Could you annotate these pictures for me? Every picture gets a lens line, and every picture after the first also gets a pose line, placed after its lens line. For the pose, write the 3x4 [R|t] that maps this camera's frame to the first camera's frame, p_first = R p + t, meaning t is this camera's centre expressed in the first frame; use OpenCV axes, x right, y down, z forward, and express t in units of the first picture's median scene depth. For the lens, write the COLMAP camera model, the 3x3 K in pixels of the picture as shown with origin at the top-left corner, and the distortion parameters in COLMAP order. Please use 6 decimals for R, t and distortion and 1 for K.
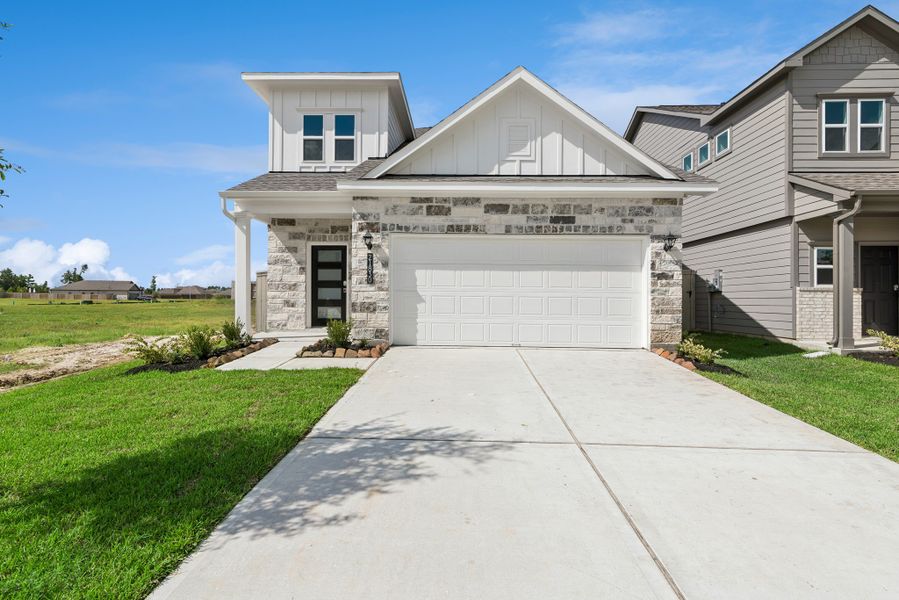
lens RADIAL K [[424.3, 0, 449.5], [0, 424.3, 300.0], [0, 0, 1]] dist [0.014636, -0.000344]
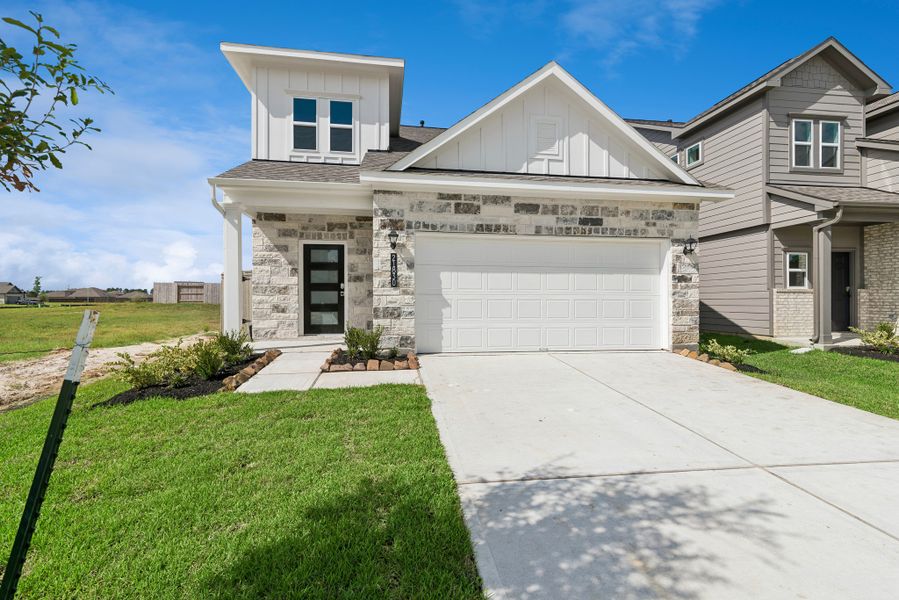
lens RADIAL K [[410.3, 0, 451.5], [0, 410.3, 301.1], [0, 0, 1]] dist [0.022949, -0.001203]
pose [[0.984708, -0.008271, 0.174019, -0.193533], [0.008115, 0.999966, 0.001608, -0.007229], [-0.174026, -0.000171, 0.984741, 0.099936]]
